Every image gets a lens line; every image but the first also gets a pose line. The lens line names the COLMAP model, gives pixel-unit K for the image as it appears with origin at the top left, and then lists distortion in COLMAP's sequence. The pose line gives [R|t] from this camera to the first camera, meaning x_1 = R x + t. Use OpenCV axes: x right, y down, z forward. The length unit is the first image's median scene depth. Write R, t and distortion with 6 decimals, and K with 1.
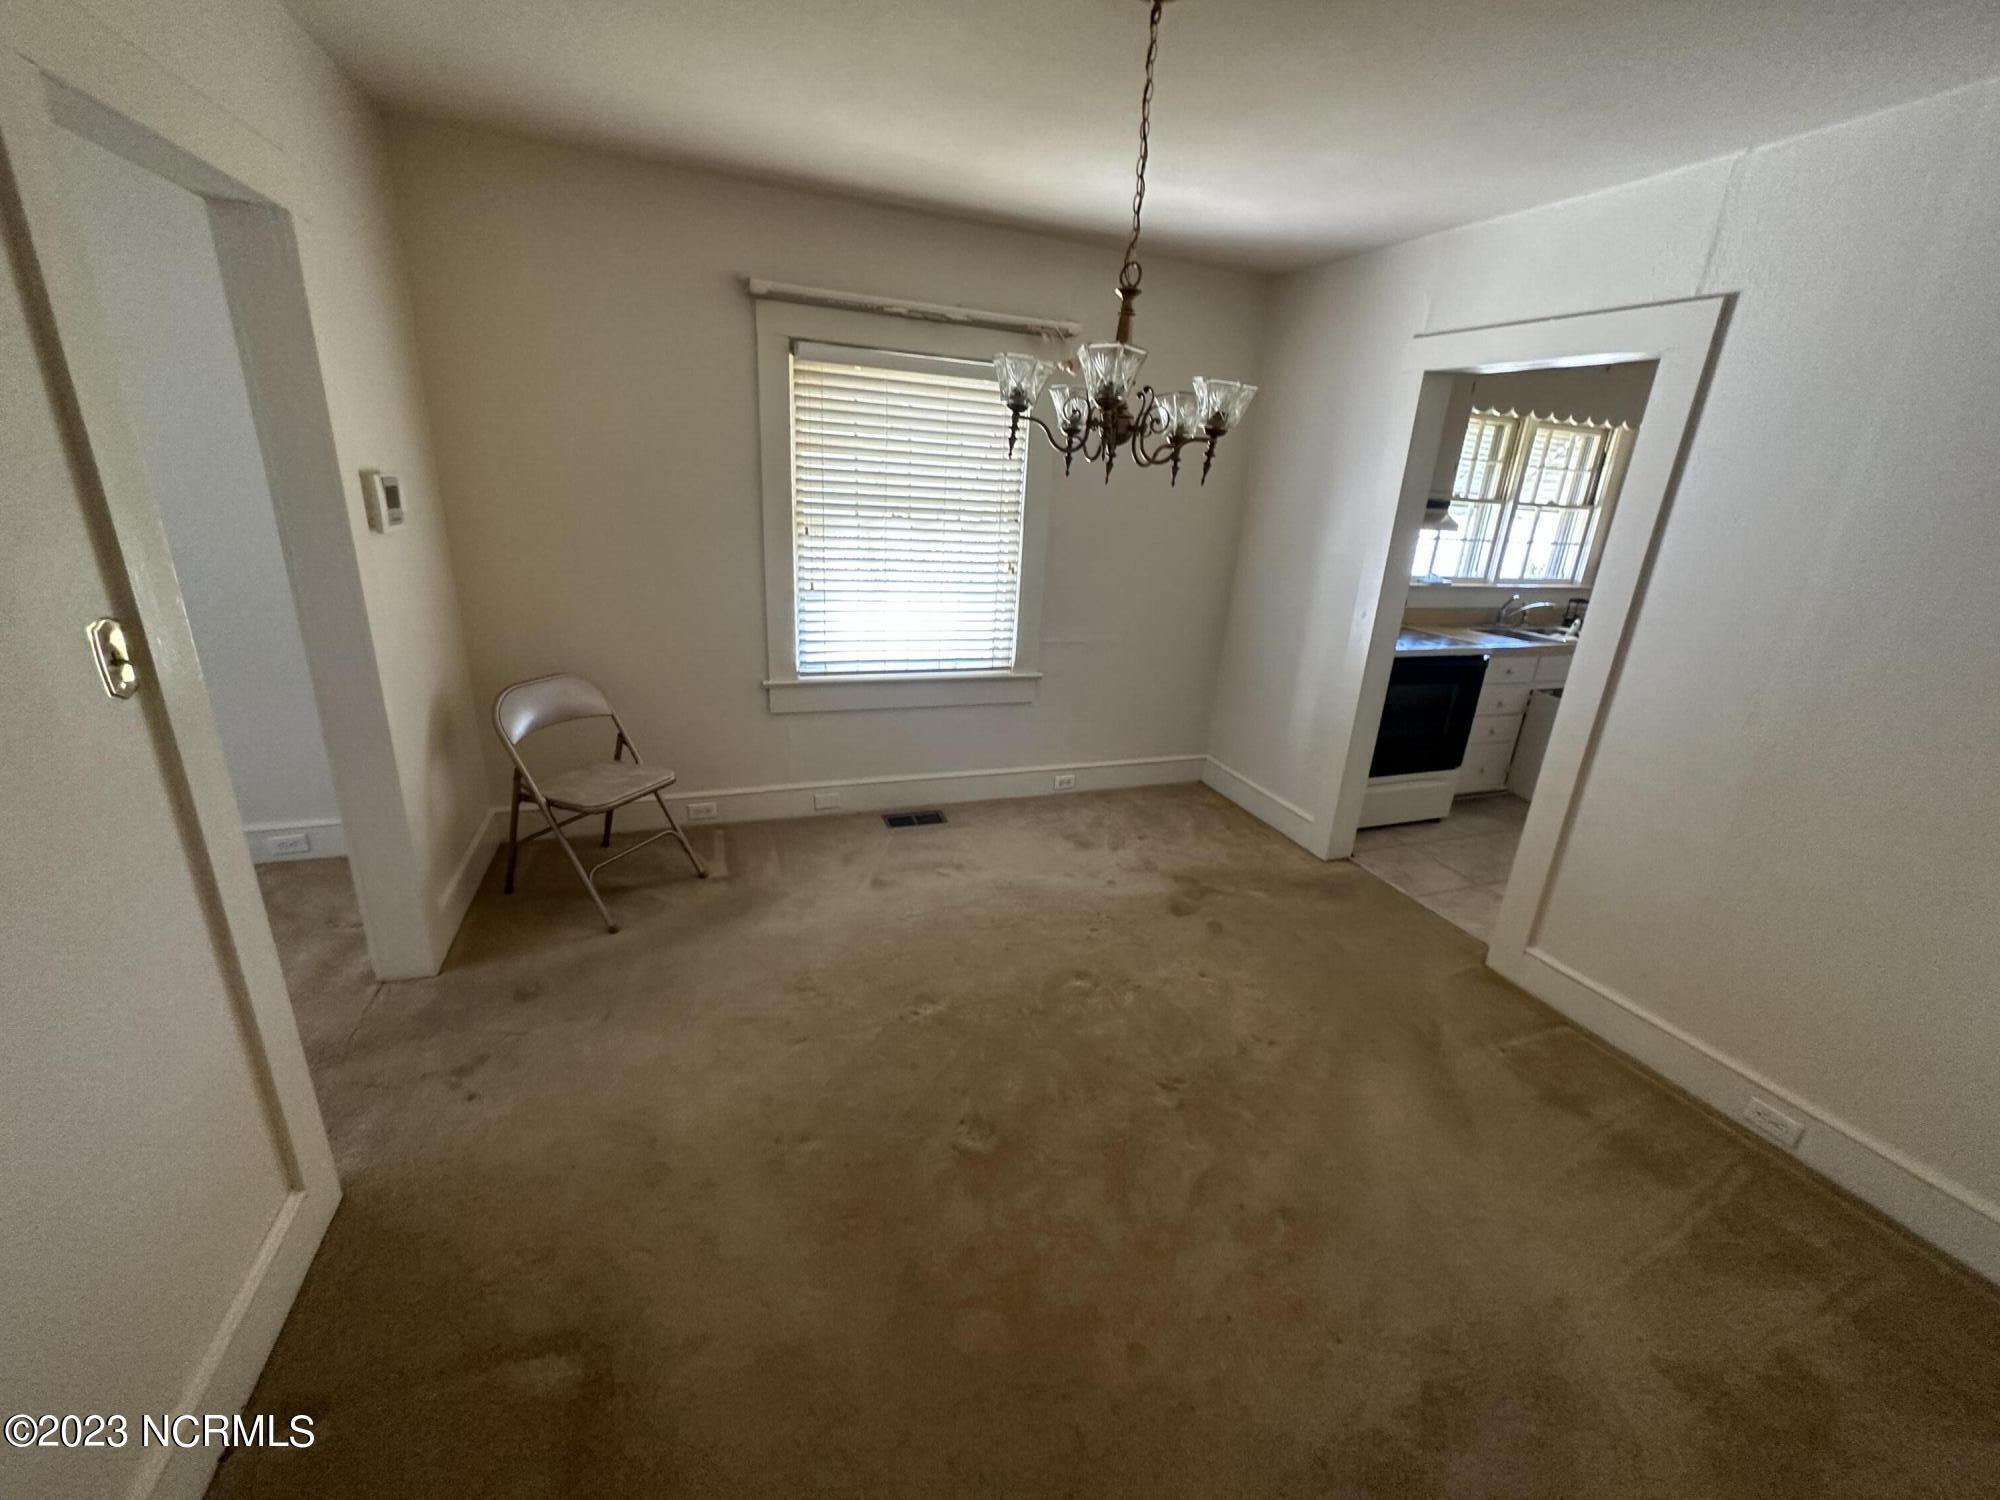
lens RADIAL K [[797.2, 0, 996.0], [0, 797.2, 750.8], [0, 0, 1]] dist [-0.007043, 0.000049]
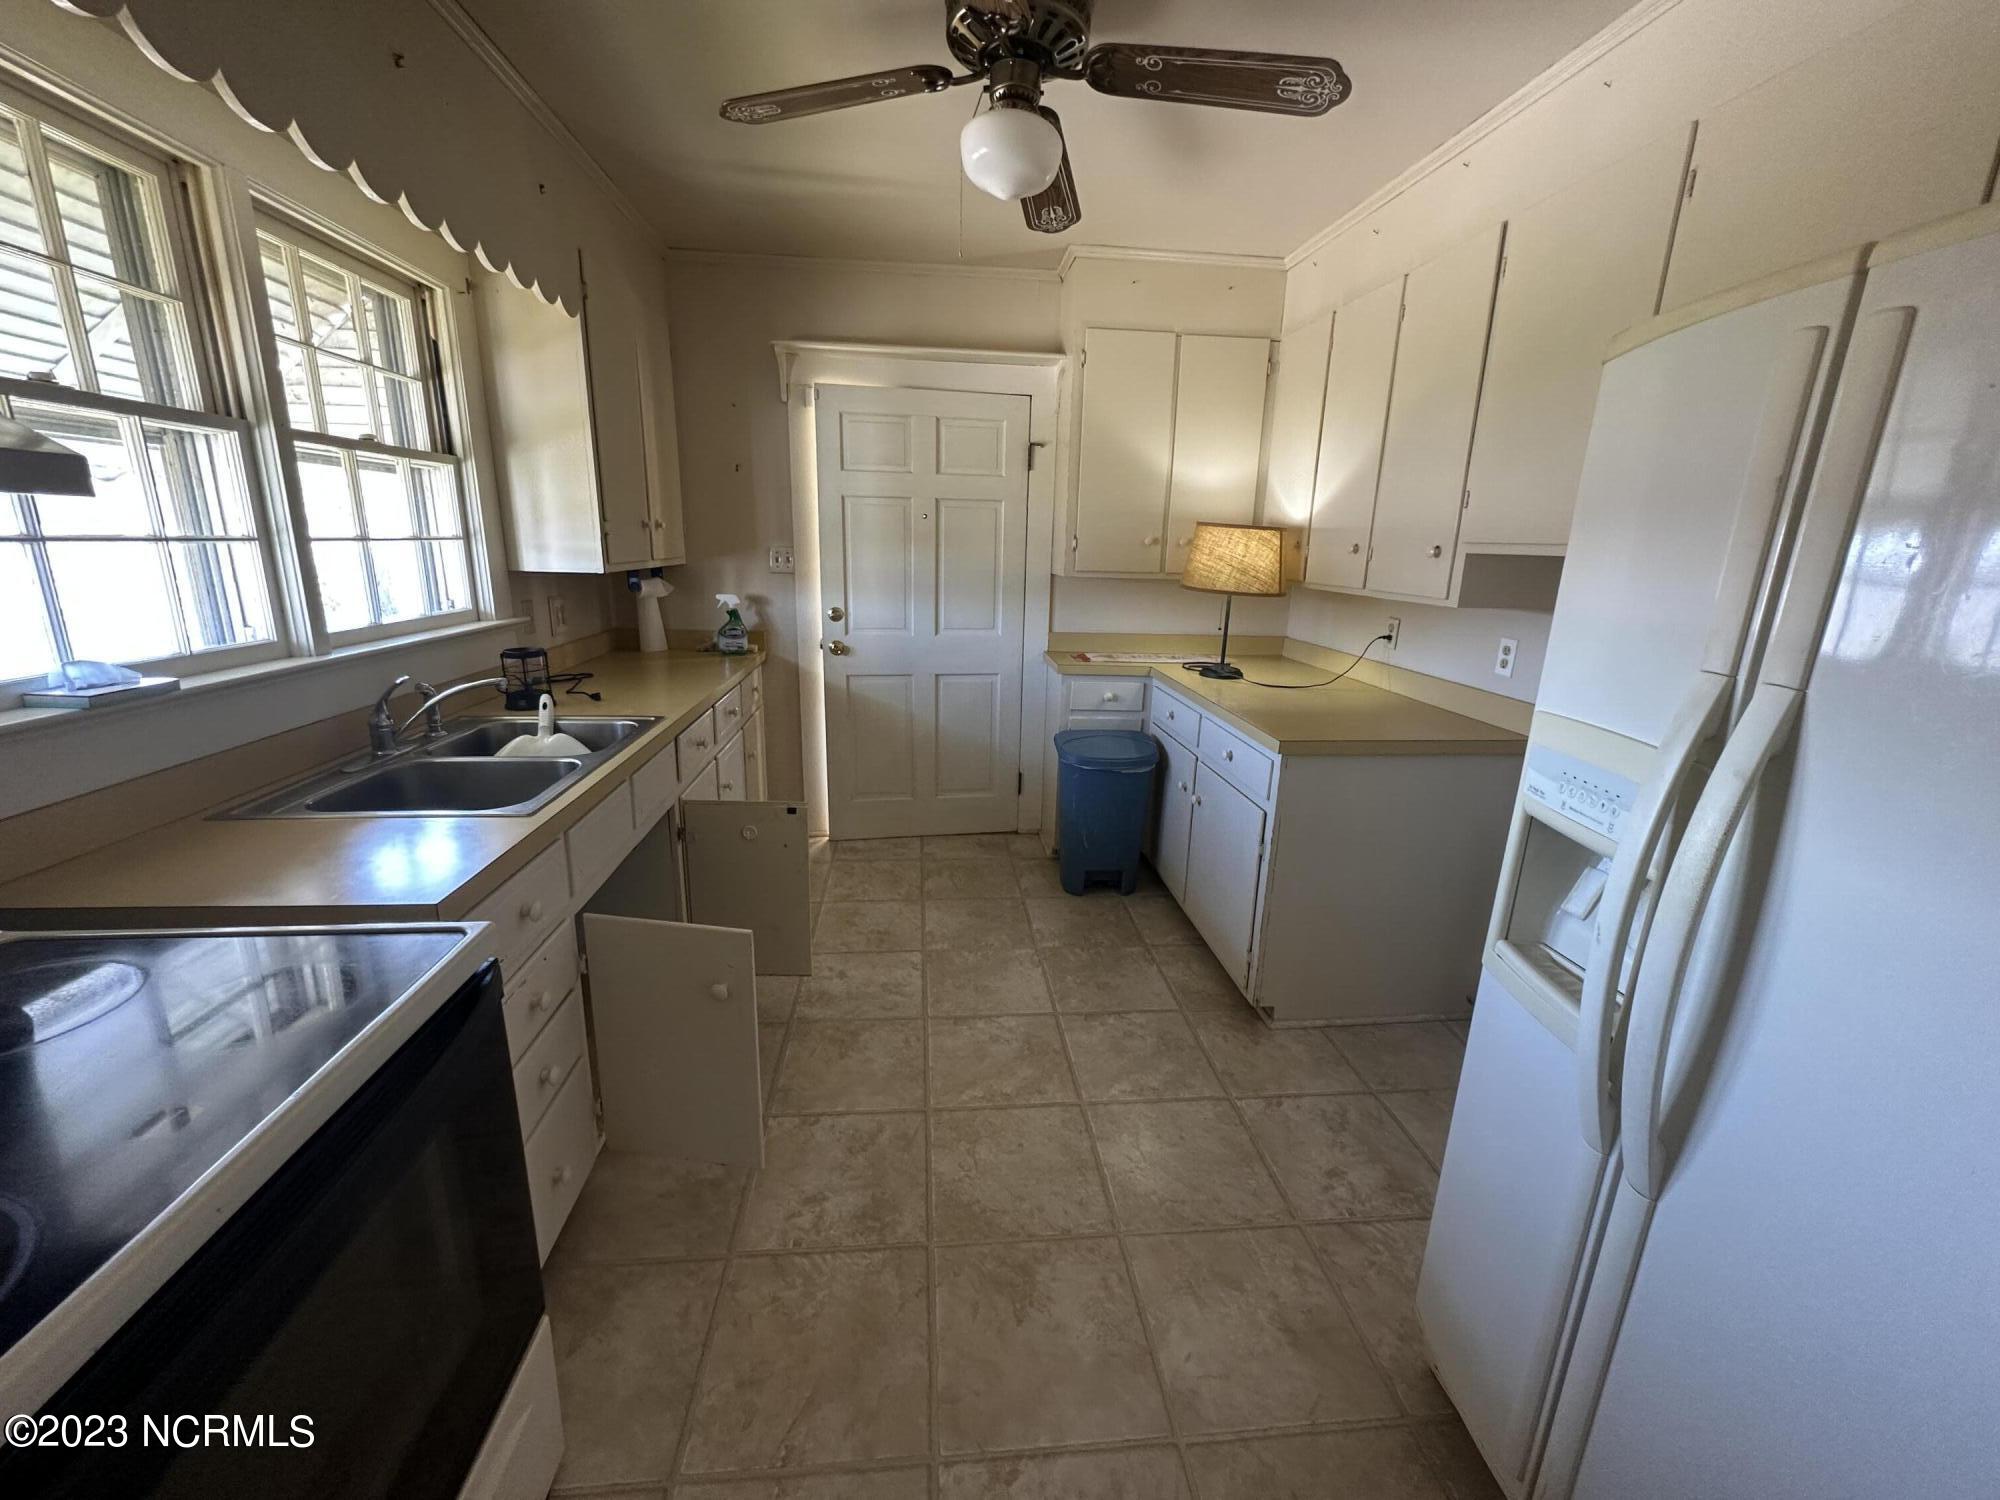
lens RADIAL K [[797.2, 0, 989.2], [0, 797.2, 760.6], [0, 0, 1]] dist [-0.007043, 0.000049]
pose [[0.271820, -0.293357, 0.916545, 0.500387], [0.301548, 0.930405, 0.208363, -0.203268], [-0.913883, 0.219745, 0.341364, 0.837423]]
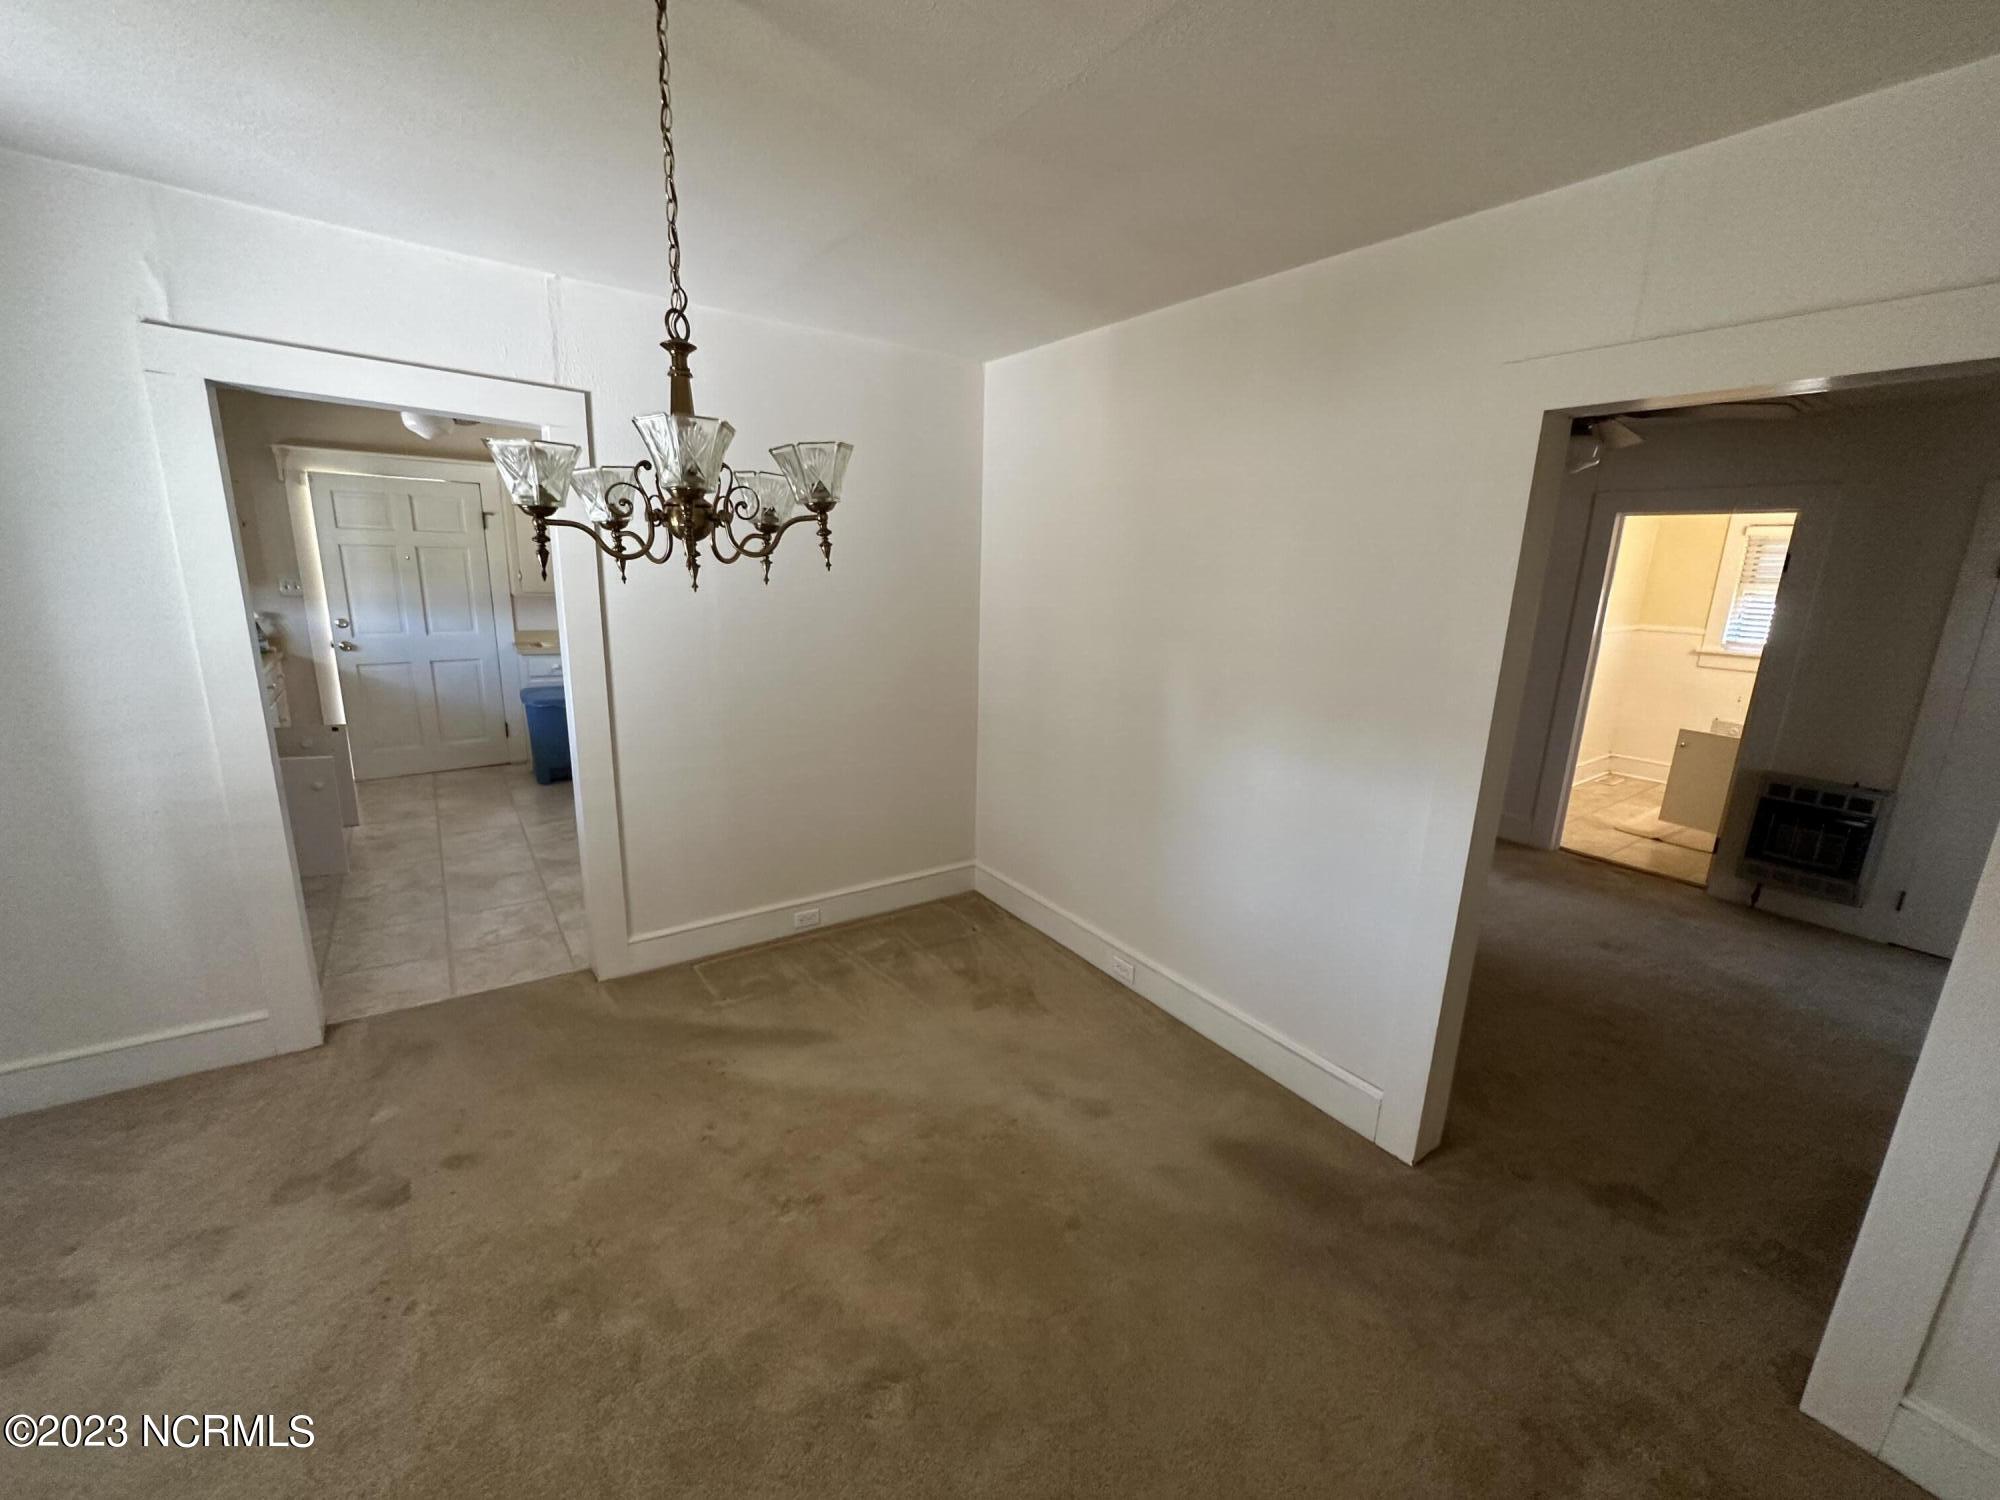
lens RADIAL K [[797.2, 0, 1007.3], [0, 797.2, 746.2], [0, 0, 1]] dist [-0.007043, 0.000049]
pose [[-0.259838, -0.276584, 0.925195, -0.354347], [0.264549, 0.901059, 0.343667, -0.197704], [-0.928708, 0.334057, -0.160960, 0.470262]]
